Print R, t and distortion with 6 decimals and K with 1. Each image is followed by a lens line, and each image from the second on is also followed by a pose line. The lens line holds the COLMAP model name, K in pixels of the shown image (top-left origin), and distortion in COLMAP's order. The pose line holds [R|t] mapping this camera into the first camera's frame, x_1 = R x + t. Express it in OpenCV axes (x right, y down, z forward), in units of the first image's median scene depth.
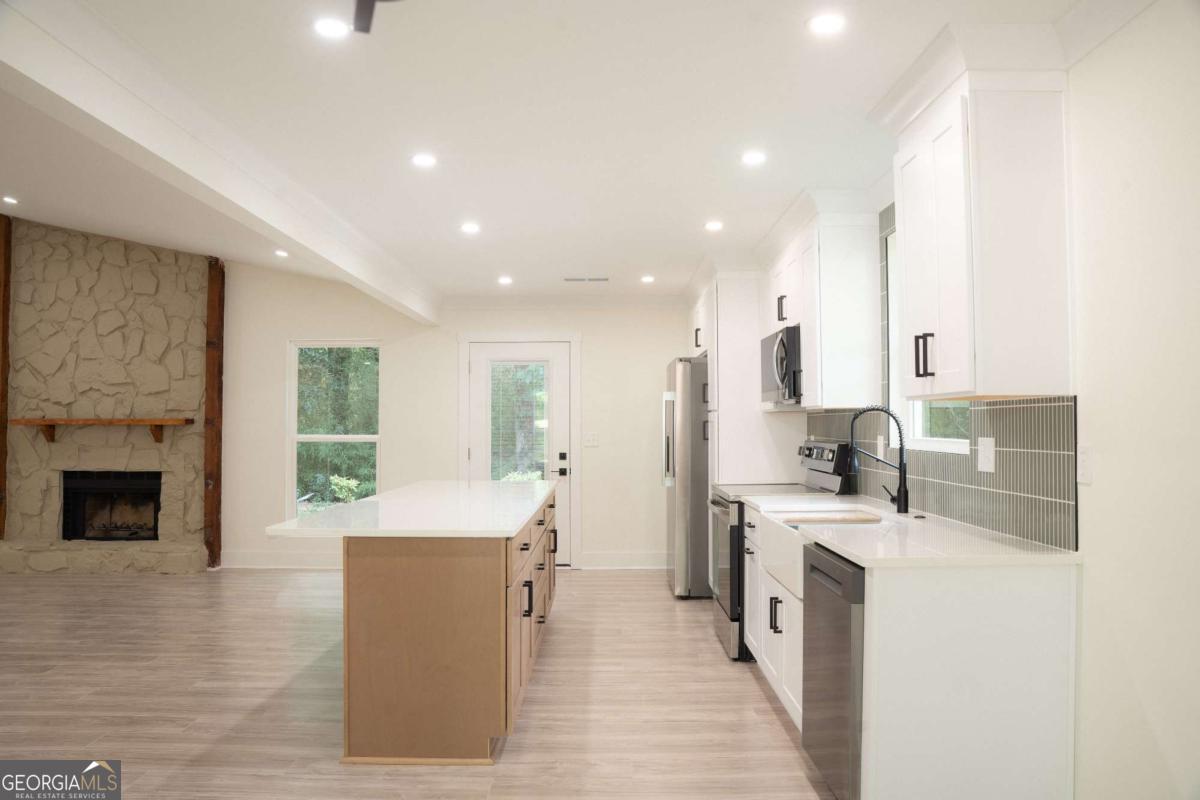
lens RADIAL K [[857.0, 0, 600.0], [0, 857.0, 400.0], [0, 0, 1]] dist [-0.148434, 0.109988]
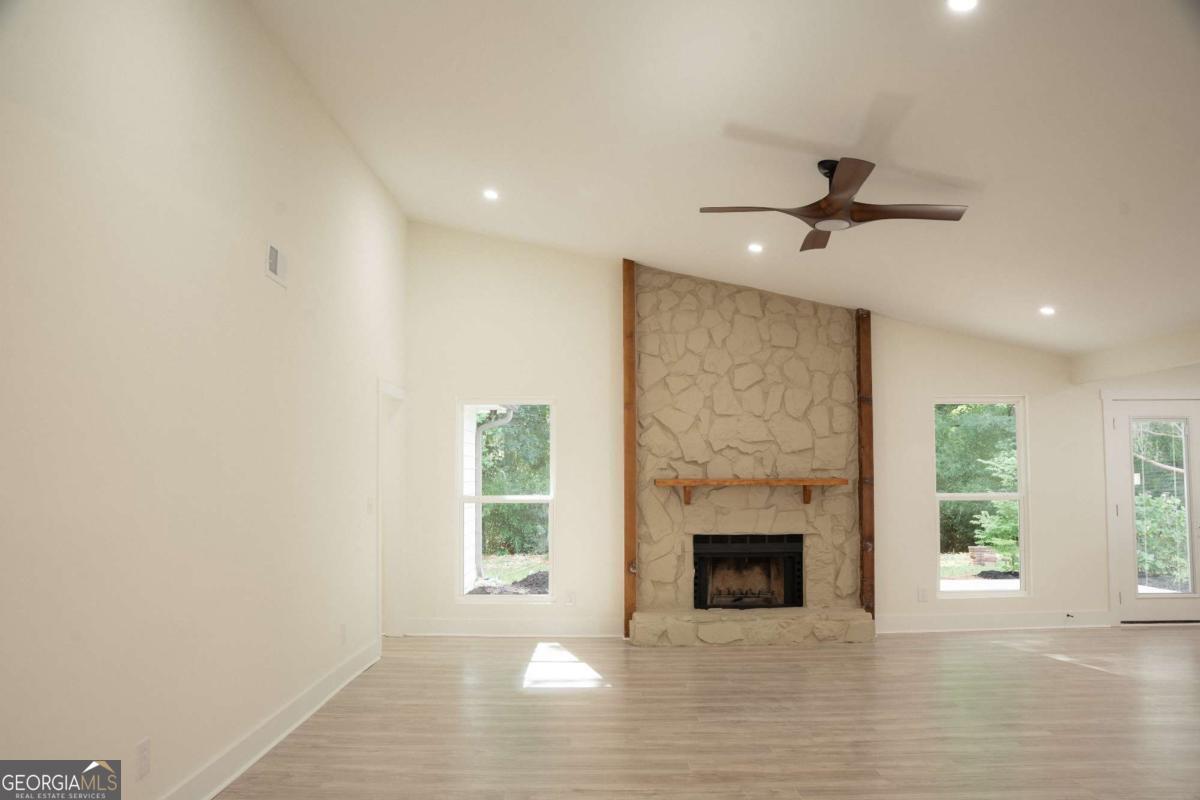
lens RADIAL K [[857.0, 0, 600.0], [0, 857.0, 400.0], [0, 0, 1]] dist [-0.148434, 0.109988]
pose [[0.999991, 0.001456, -0.004022, -0.765255], [-0.001665, 0.998625, -0.052387, -0.015776], [0.003940, 0.052393, 0.998619, 0.023280]]
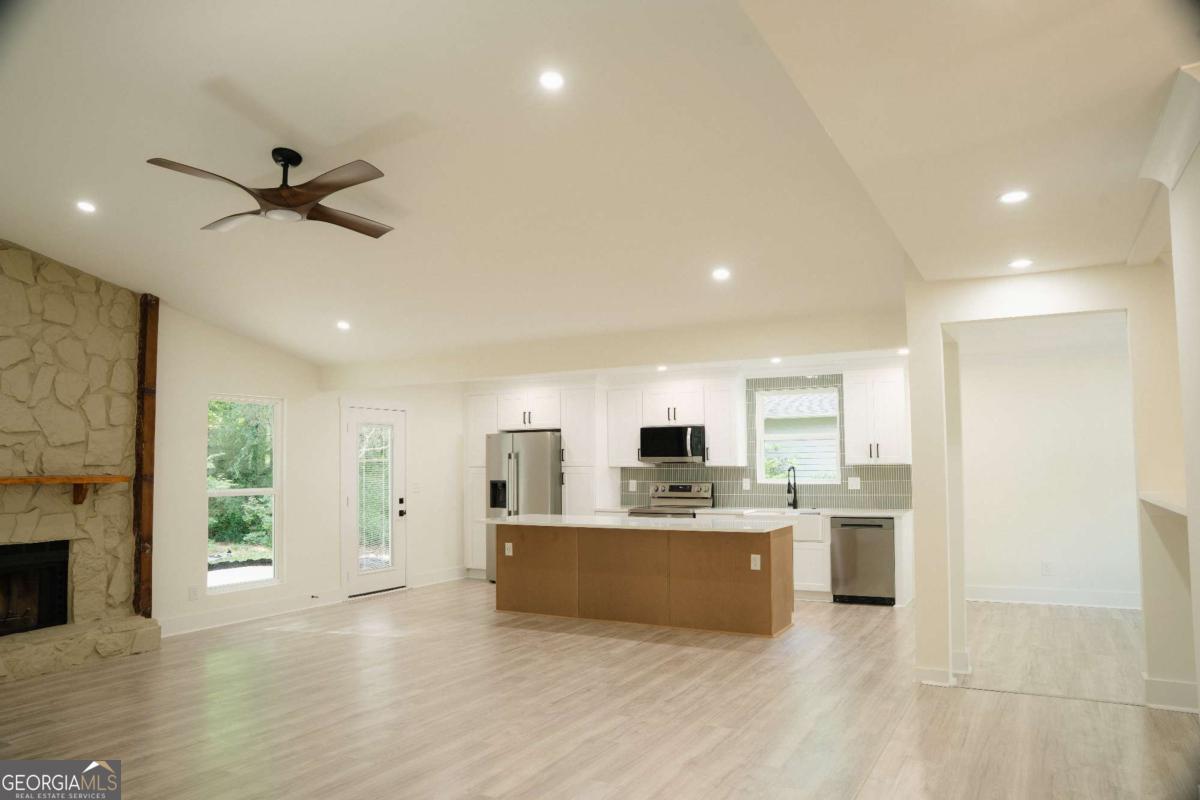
lens RADIAL K [[826.9, 0, 589.5], [0, 826.9, 406.0], [0, 0, 1]] dist [-0.130770, 0.096275]
pose [[0.491241, 0.057207, 0.869143, -0.979863], [-0.017304, 0.998285, -0.055928, -0.011607], [-0.870852, 0.012435, 0.491388, 0.157960]]
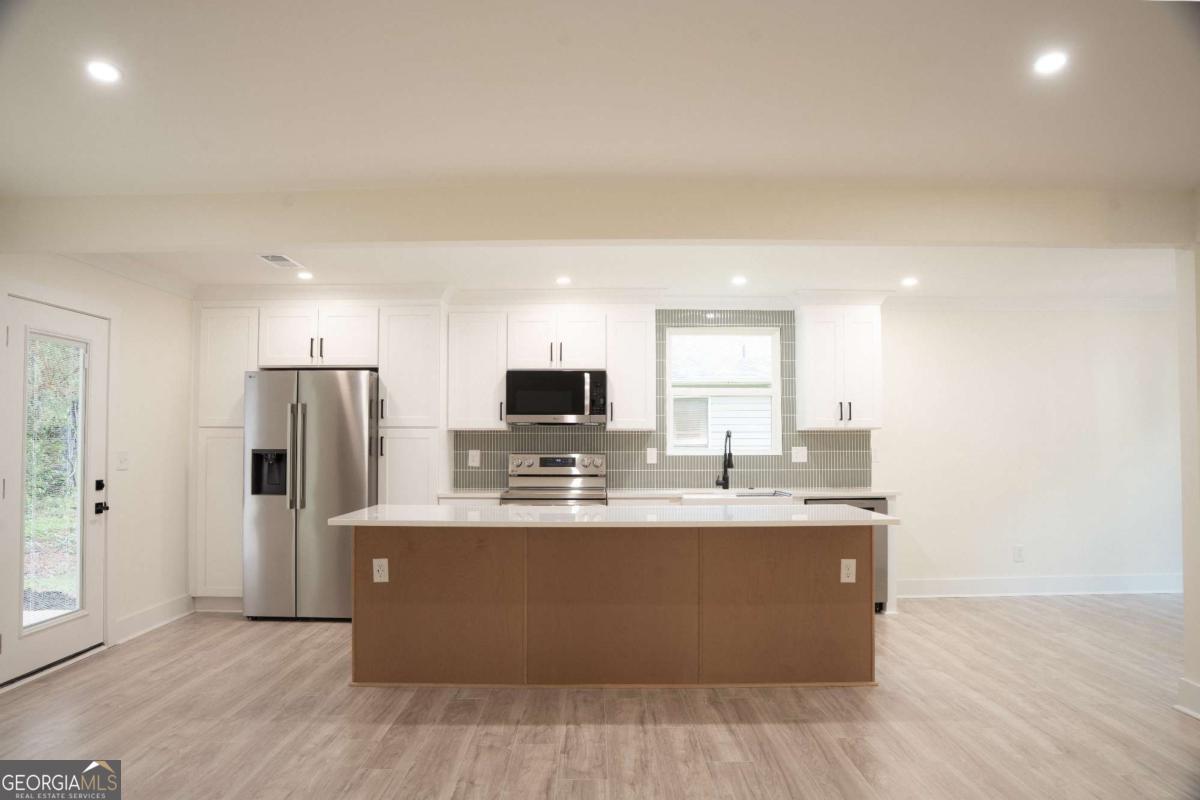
lens RADIAL K [[848.1, 0, 596.1], [0, 848.1, 396.9], [0, 0, 1]] dist [-0.137471, 0.101371]
pose [[-0.005205, 0.052680, 0.998598, -0.704734], [-0.029430, 0.998171, -0.052811, 0.018380], [-0.999553, -0.029664, -0.003646, 0.613263]]
